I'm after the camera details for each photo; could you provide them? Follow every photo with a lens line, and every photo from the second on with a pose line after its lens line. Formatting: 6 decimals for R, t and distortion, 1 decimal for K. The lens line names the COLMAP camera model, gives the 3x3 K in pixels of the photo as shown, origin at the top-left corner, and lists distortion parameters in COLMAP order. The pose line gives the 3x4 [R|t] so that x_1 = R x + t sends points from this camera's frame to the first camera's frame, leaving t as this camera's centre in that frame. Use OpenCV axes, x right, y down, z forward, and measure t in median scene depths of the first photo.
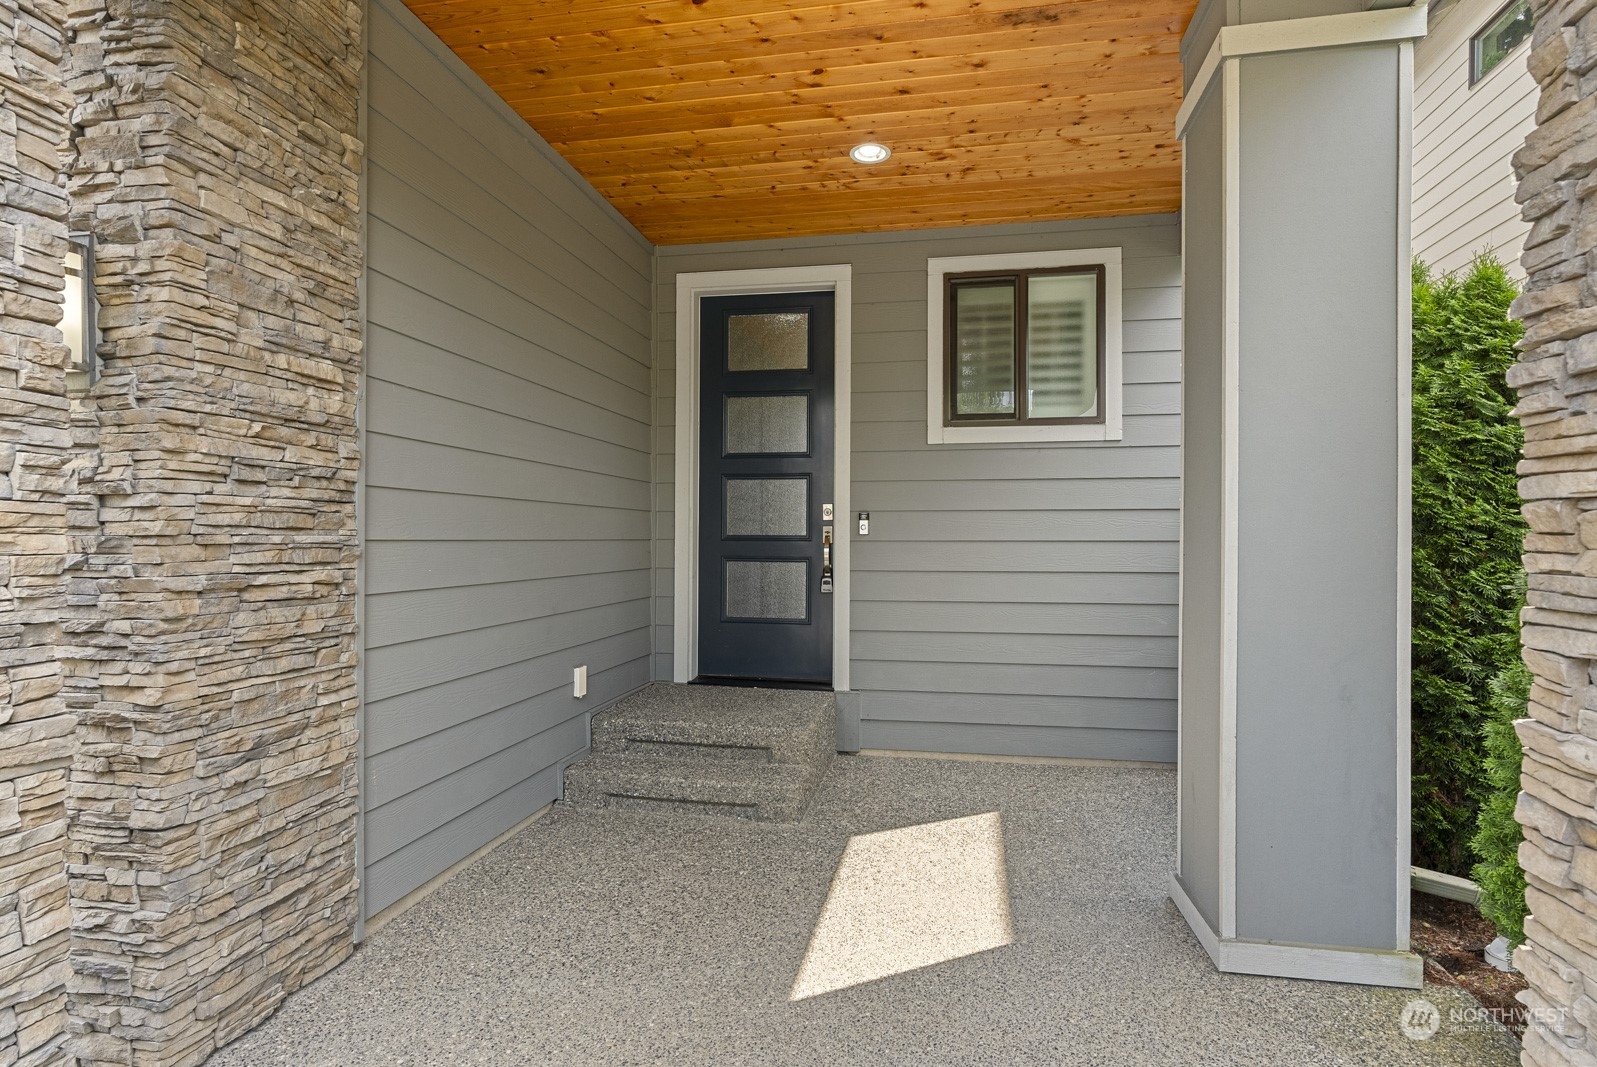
lens RADIAL K [[858.9, 0, 795.3], [0, 858.9, 540.2], [0, 0, 1]] dist [-0.000733, 0.000708]
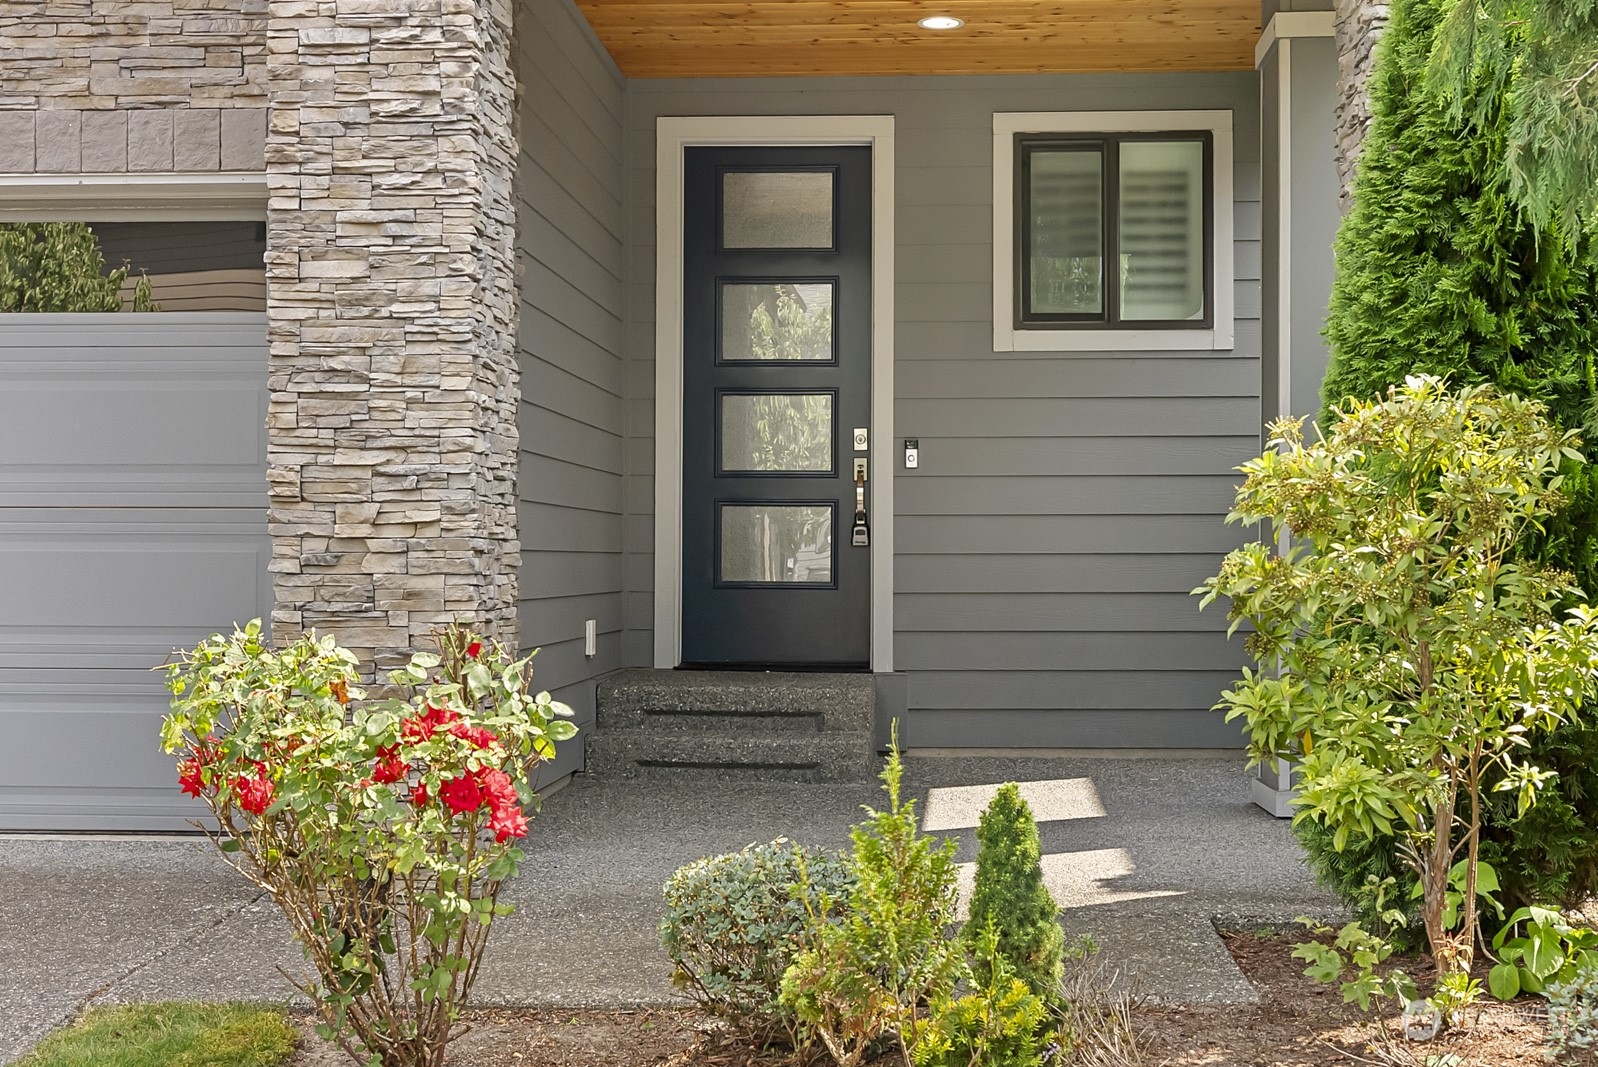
lens RADIAL K [[2325.4, 0, 799.0], [0, 2325.4, 533.5], [0, 0, 1]] dist [-0.010388, -0.017764]
pose [[0.992774, 0.000231, 0.120002, -0.271031], [0.001306, 0.999918, -0.012727, 0.078640], [-0.119996, 0.012792, 0.992692, -1.055653]]
